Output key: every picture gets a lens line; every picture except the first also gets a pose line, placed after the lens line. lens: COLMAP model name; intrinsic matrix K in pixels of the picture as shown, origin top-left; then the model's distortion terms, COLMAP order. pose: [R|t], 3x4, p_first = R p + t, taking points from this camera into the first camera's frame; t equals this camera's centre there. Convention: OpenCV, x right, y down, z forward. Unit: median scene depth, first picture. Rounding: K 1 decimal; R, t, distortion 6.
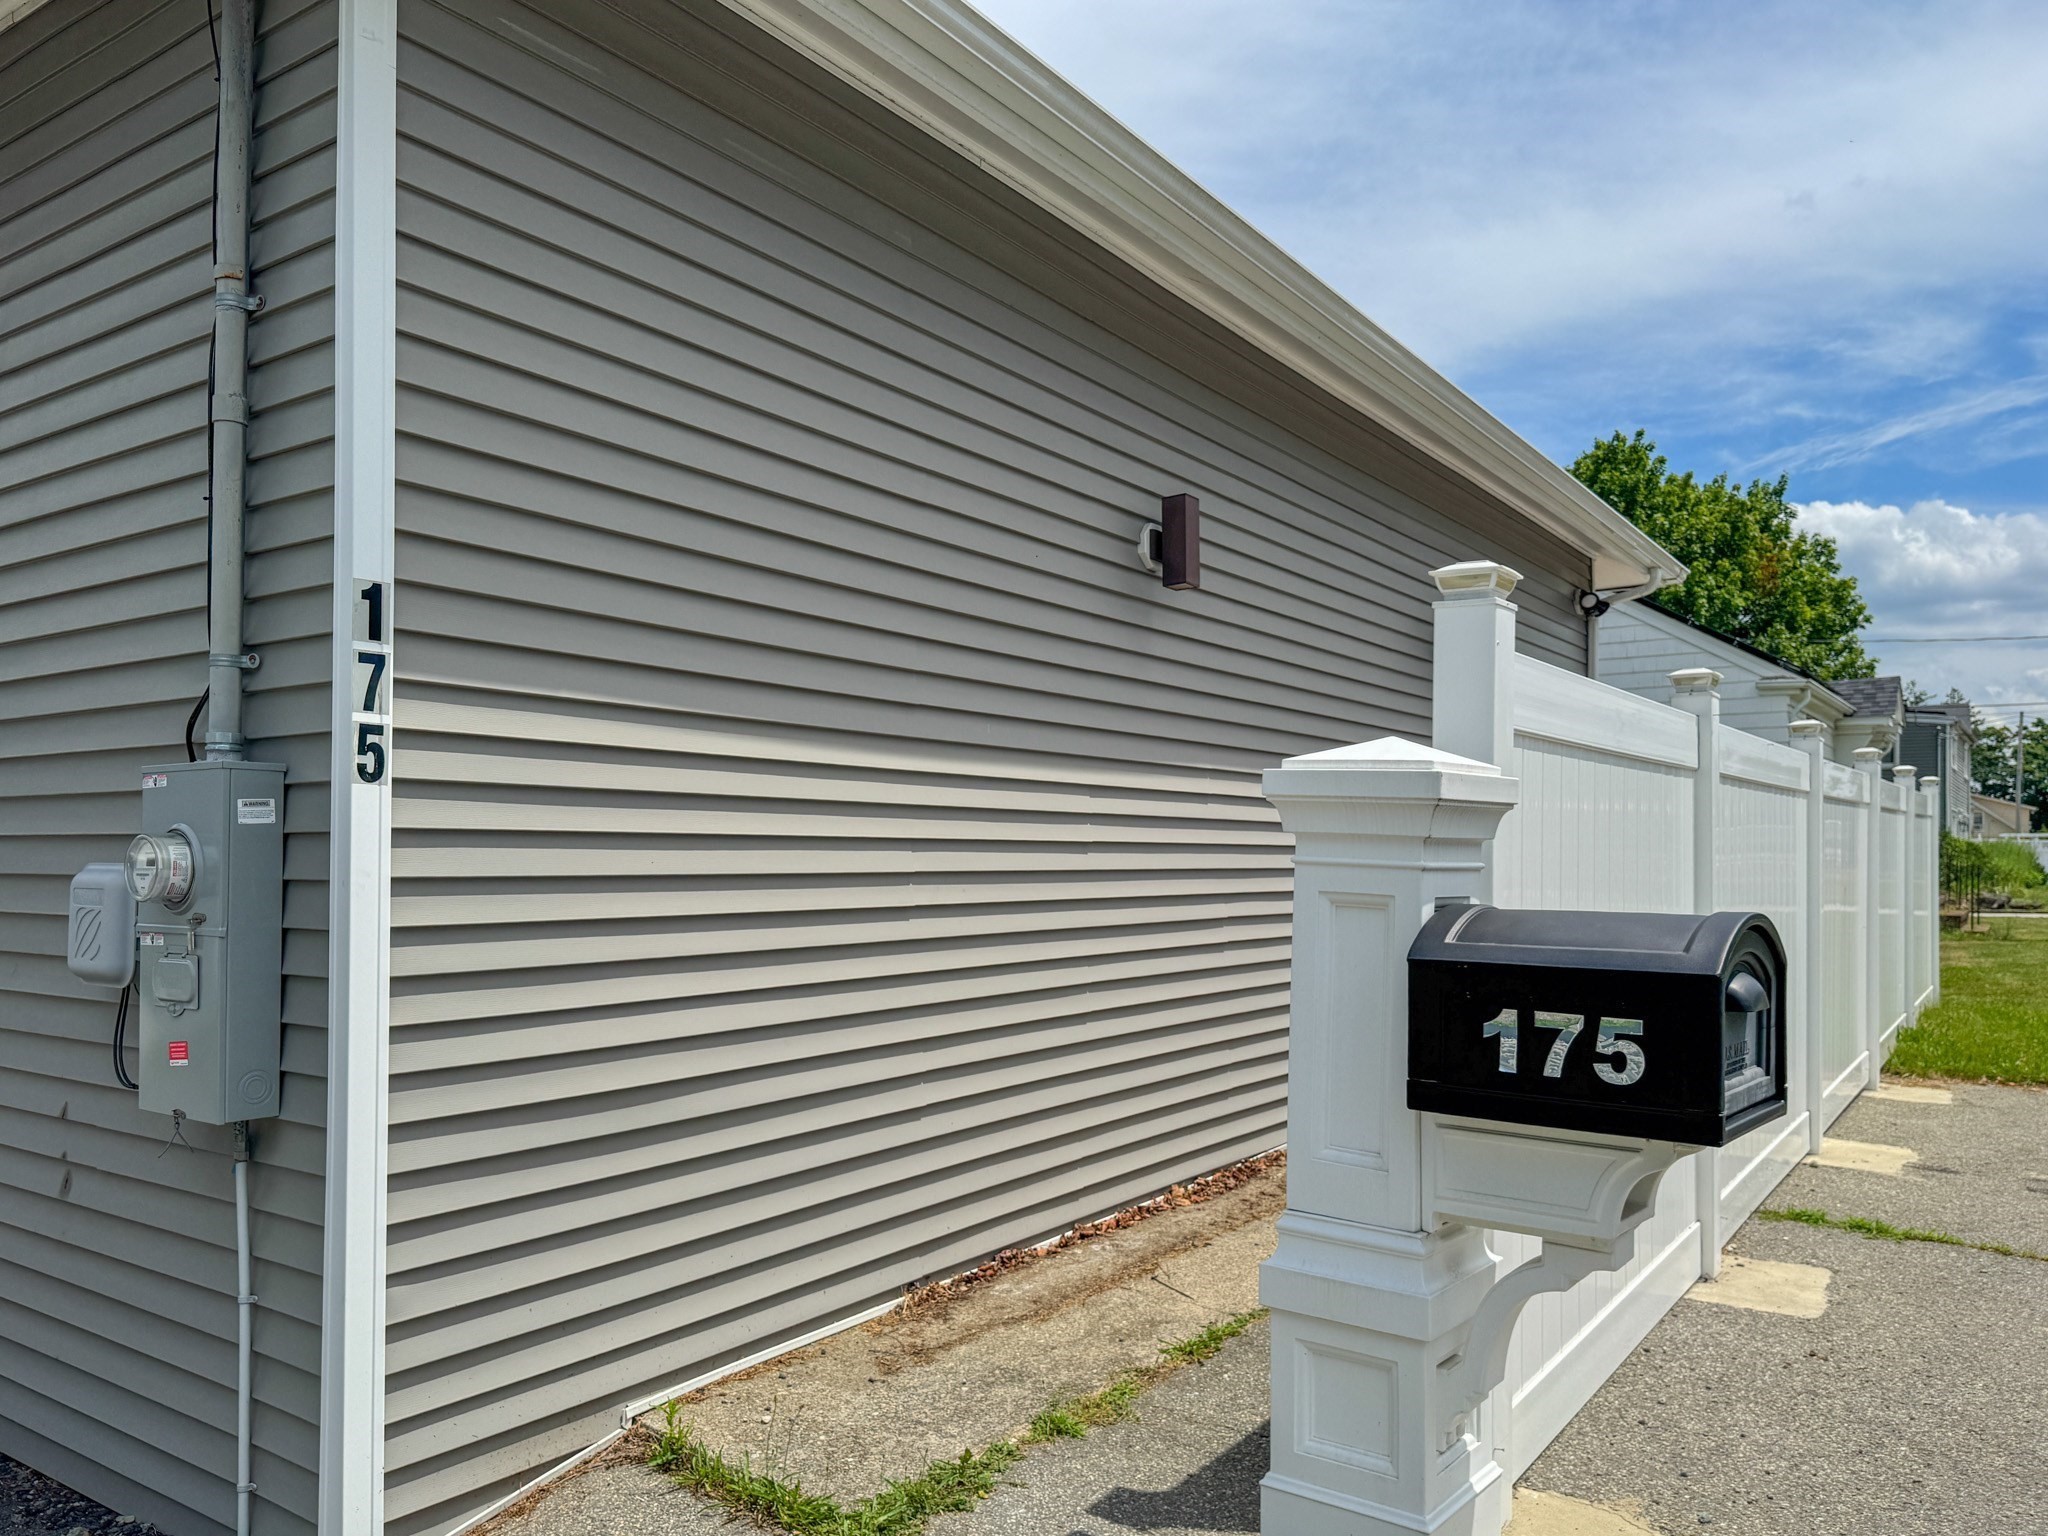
lens RADIAL K [[1467.4, 0, 1086.9], [0, 1467.4, 775.1], [0, 0, 1]] dist [0.041426, -0.049698]
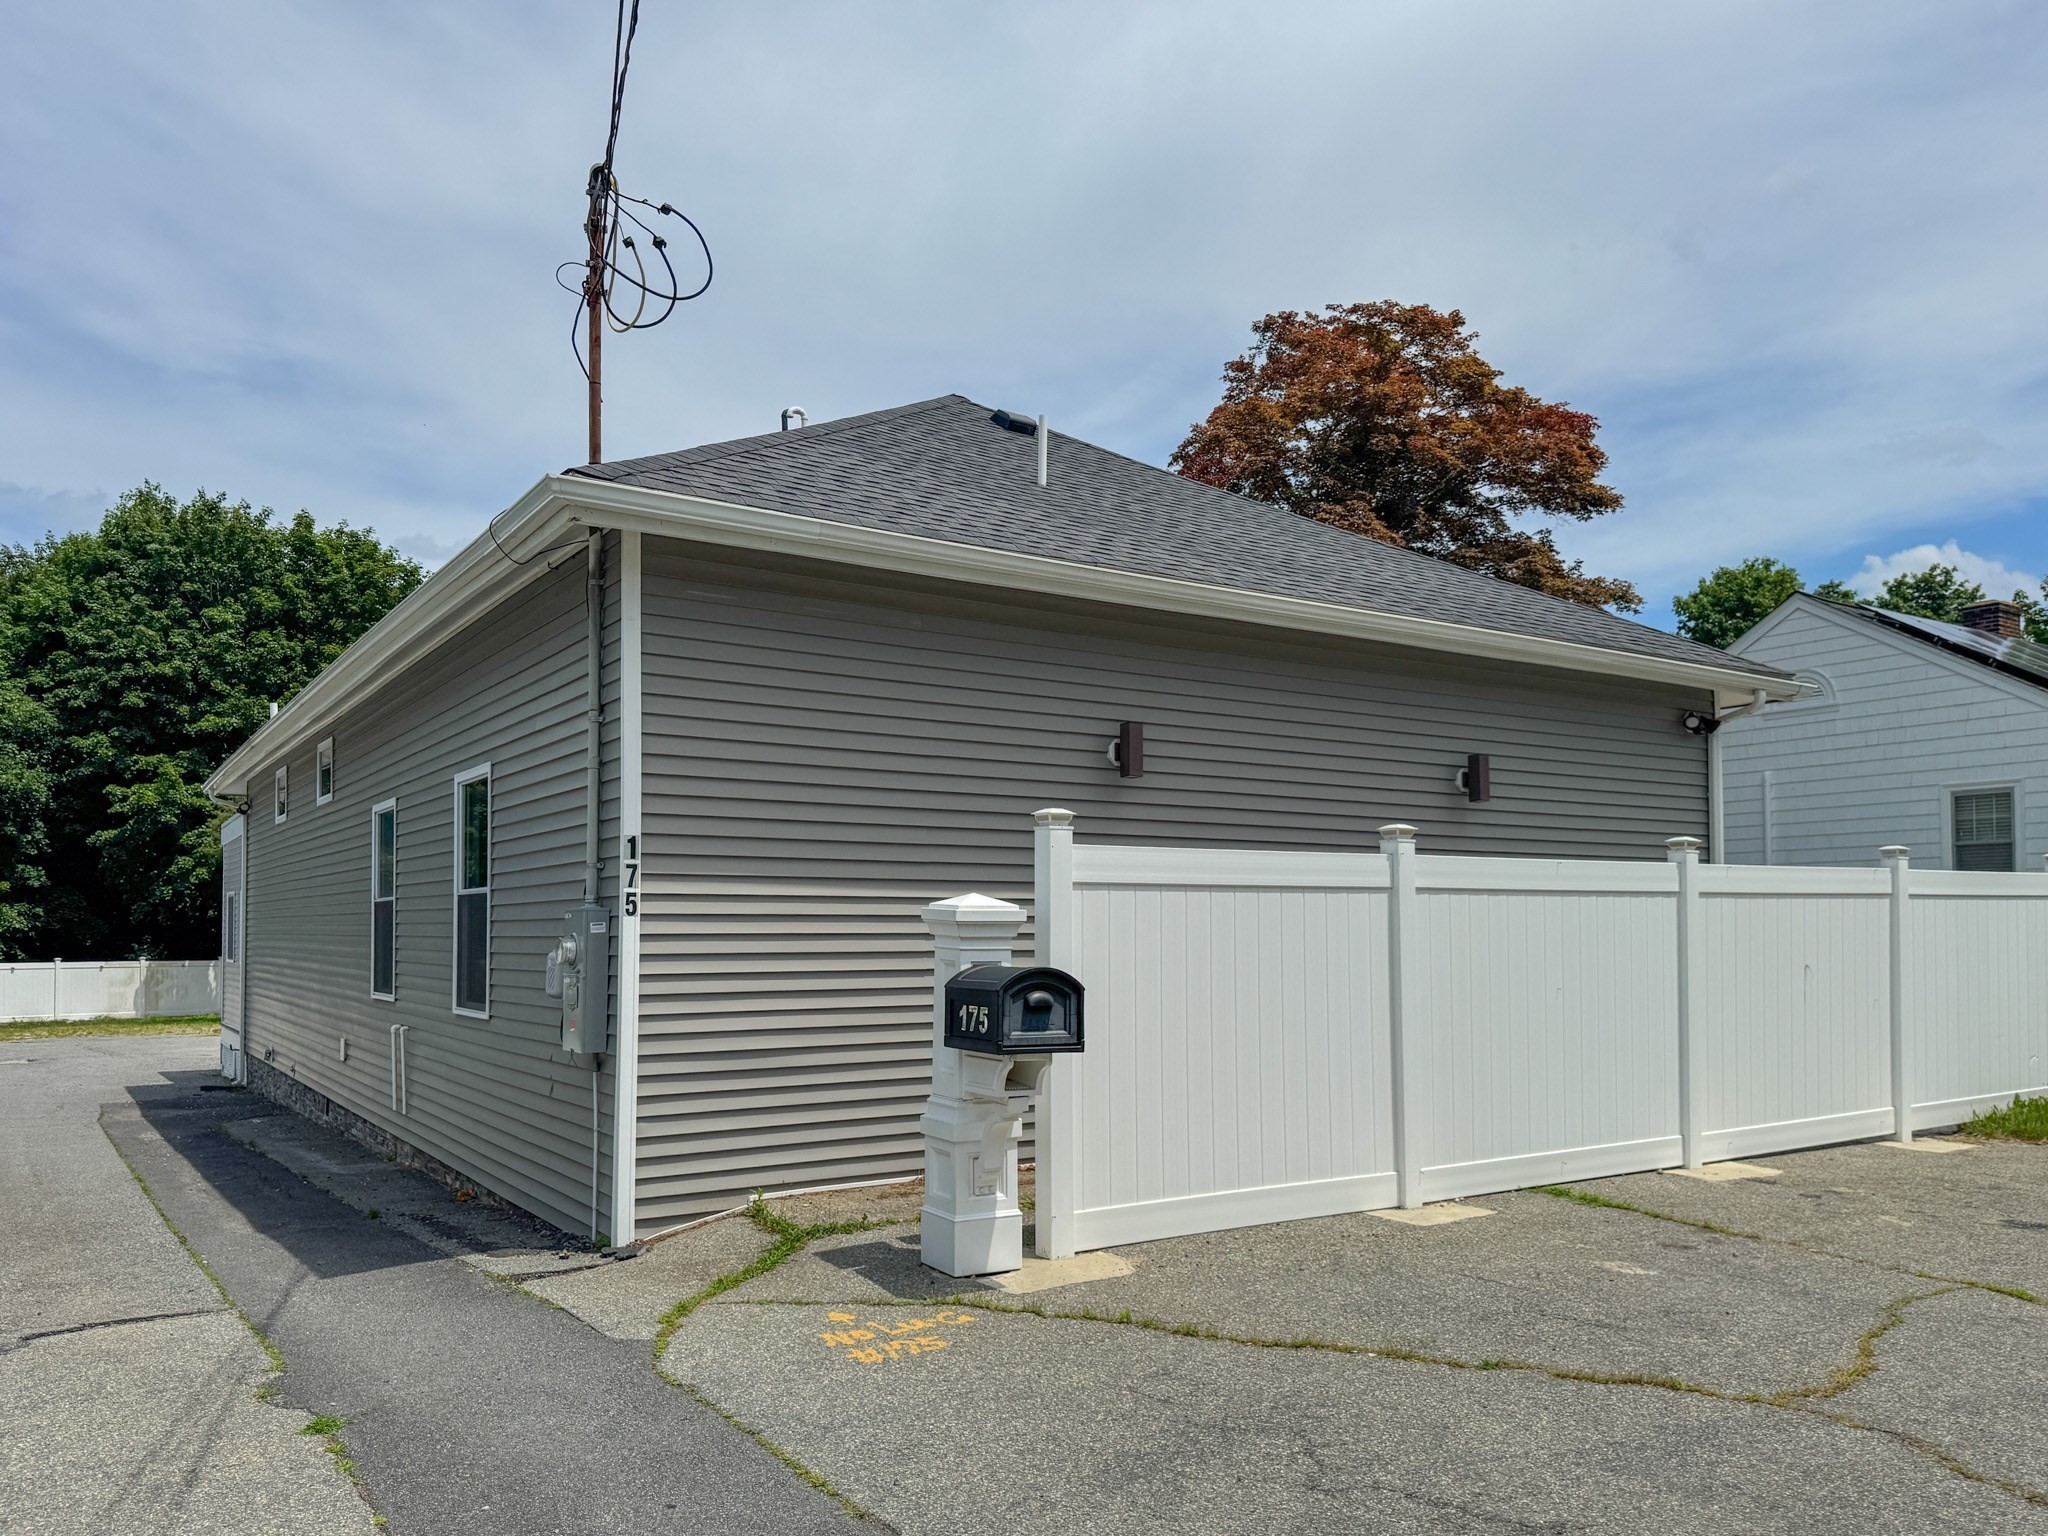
lens RADIAL K [[1467.4, 0, 1021.0], [0, 1467.4, 767.7], [0, 0, 1]] dist [0.041426, -0.049698]
pose [[0.920839, -0.049786, -0.386751, 1.080184], [0.025926, 0.997438, -0.066671, -0.060999], [0.389079, 0.051366, 0.919771, -1.029106]]
